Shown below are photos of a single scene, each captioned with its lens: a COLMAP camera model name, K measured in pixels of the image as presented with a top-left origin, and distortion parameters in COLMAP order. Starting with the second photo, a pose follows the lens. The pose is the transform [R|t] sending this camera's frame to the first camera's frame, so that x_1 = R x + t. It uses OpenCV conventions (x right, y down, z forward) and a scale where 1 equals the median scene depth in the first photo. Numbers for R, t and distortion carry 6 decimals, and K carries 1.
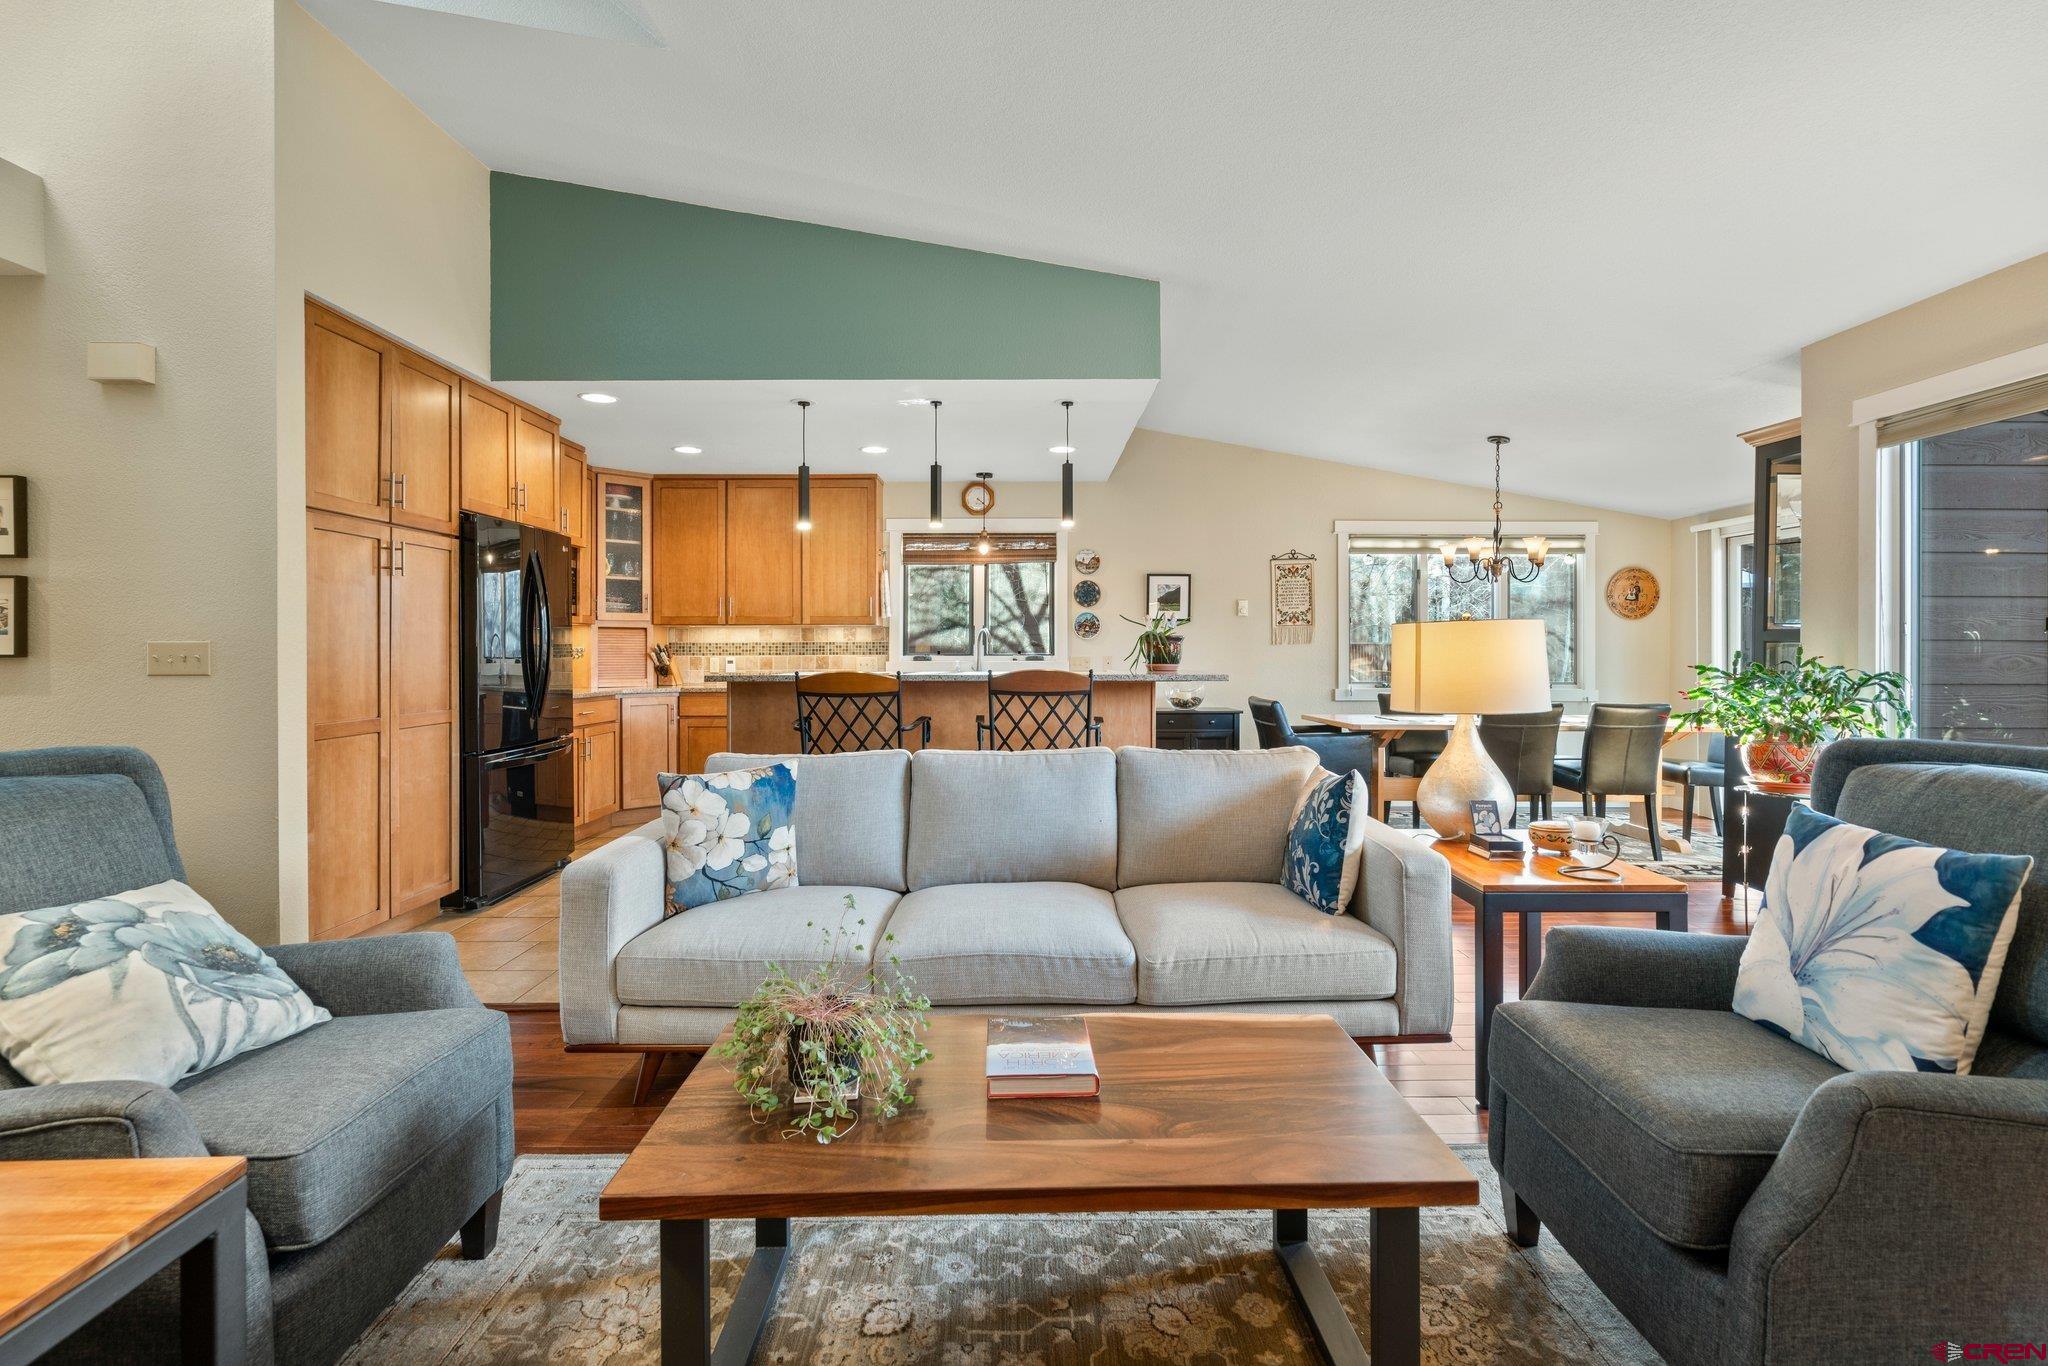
lens RADIAL K [[937.7, 0, 1024.0], [0, 937.7, 650.2], [0, 0, 1]] dist [-0.002042, 0.000513]
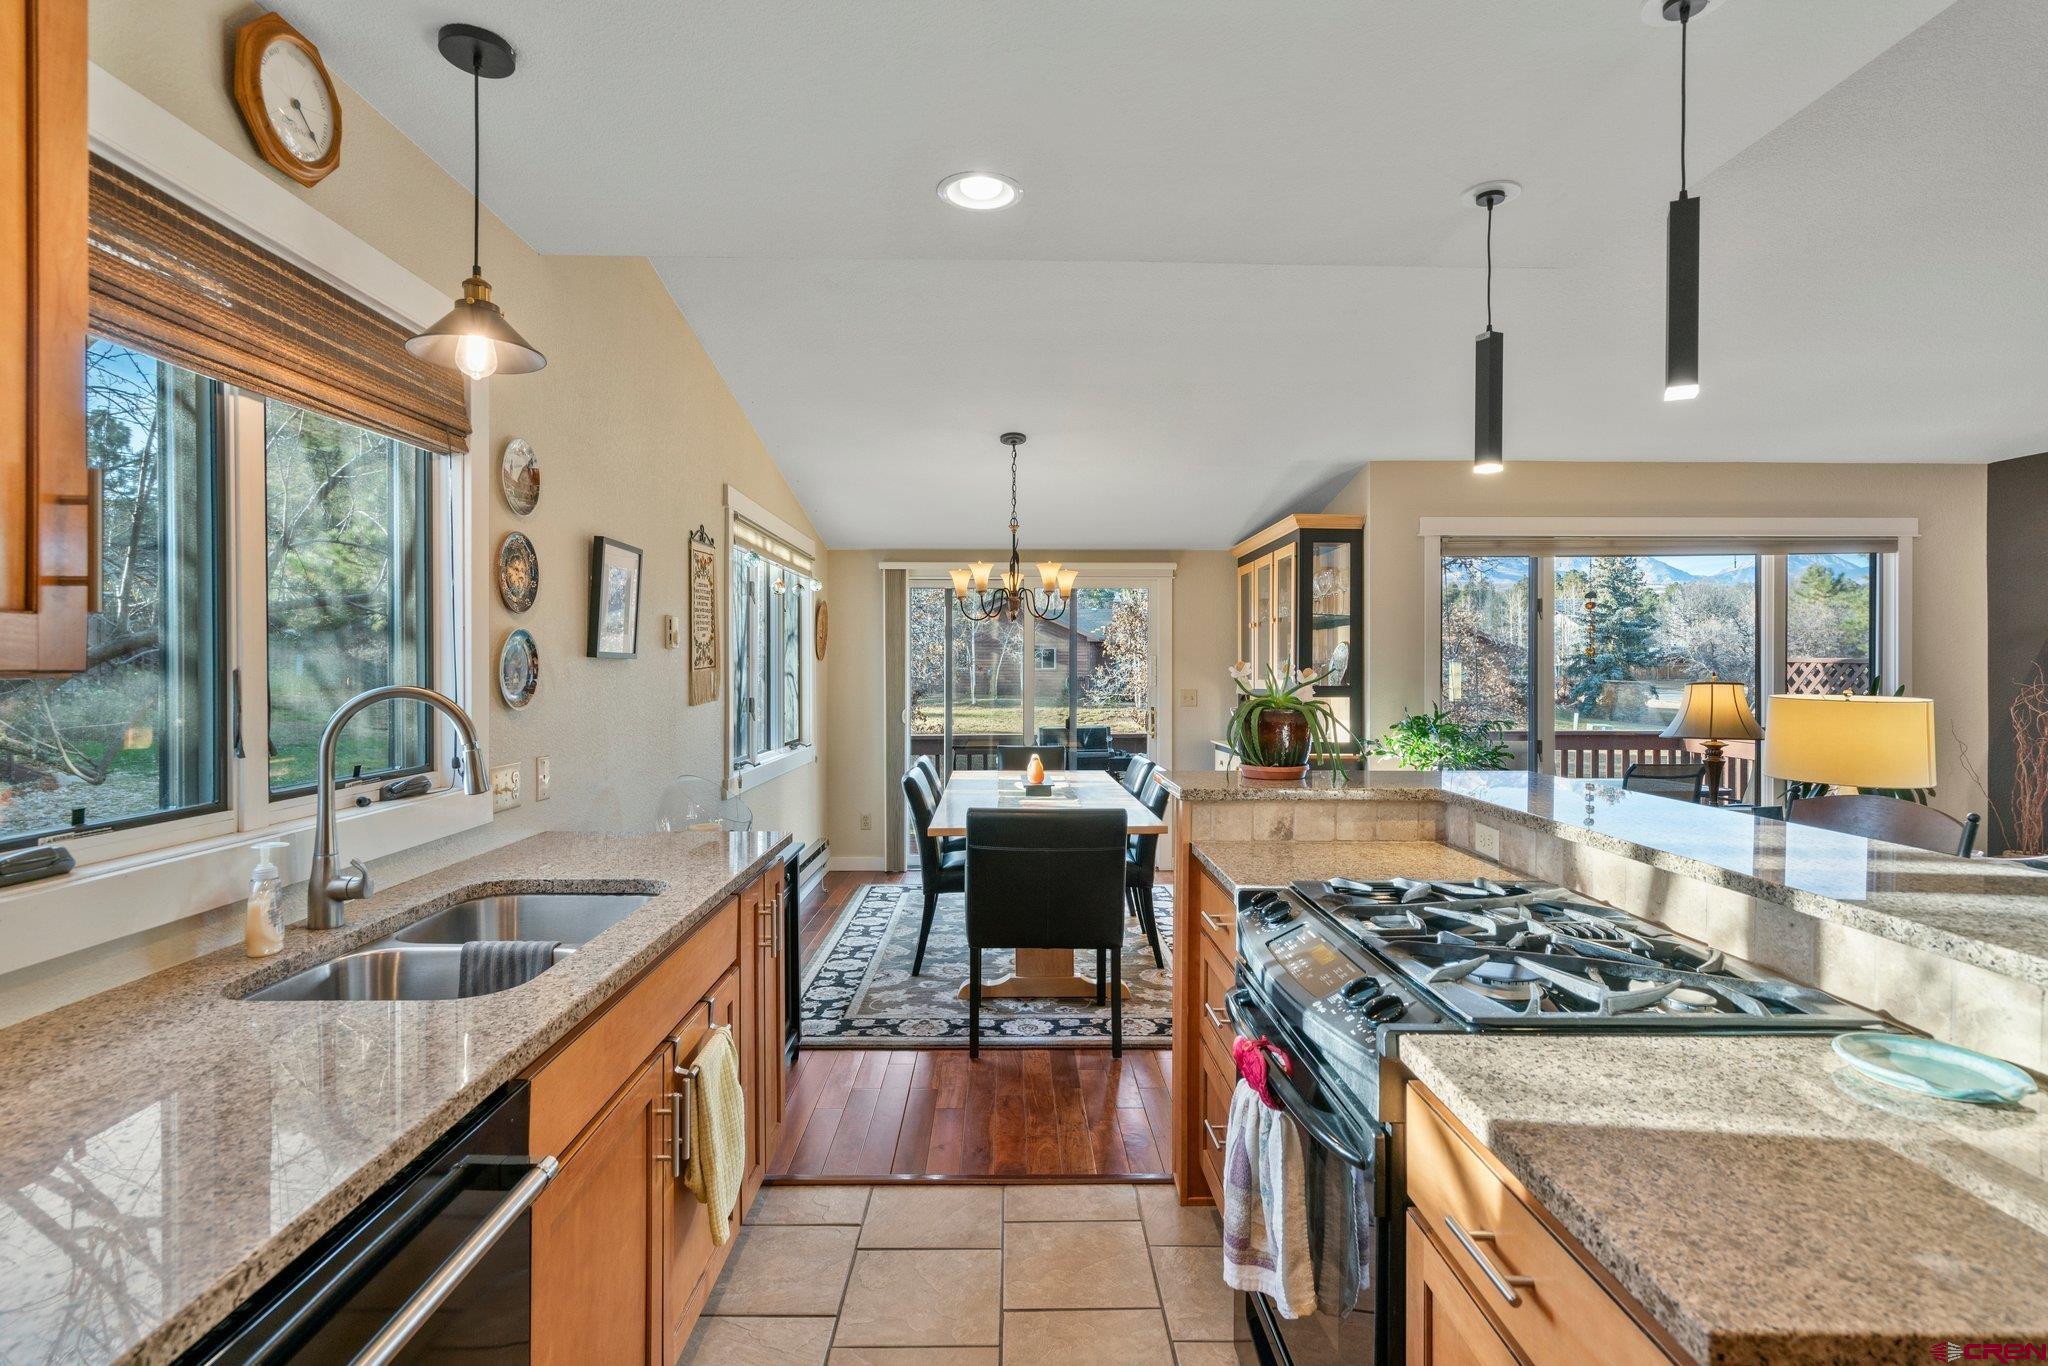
lens RADIAL K [[1020.0, 0, 1034.9], [0, 1020.0, 668.7], [0, 0, 1]] dist [0.002874, 0.000663]
pose [[-0.015172, -0.002066, 0.999883, -0.293516], [0.000392, 0.999998, 0.002072, -0.027093], [-0.999885, 0.000424, -0.015171, 0.822900]]
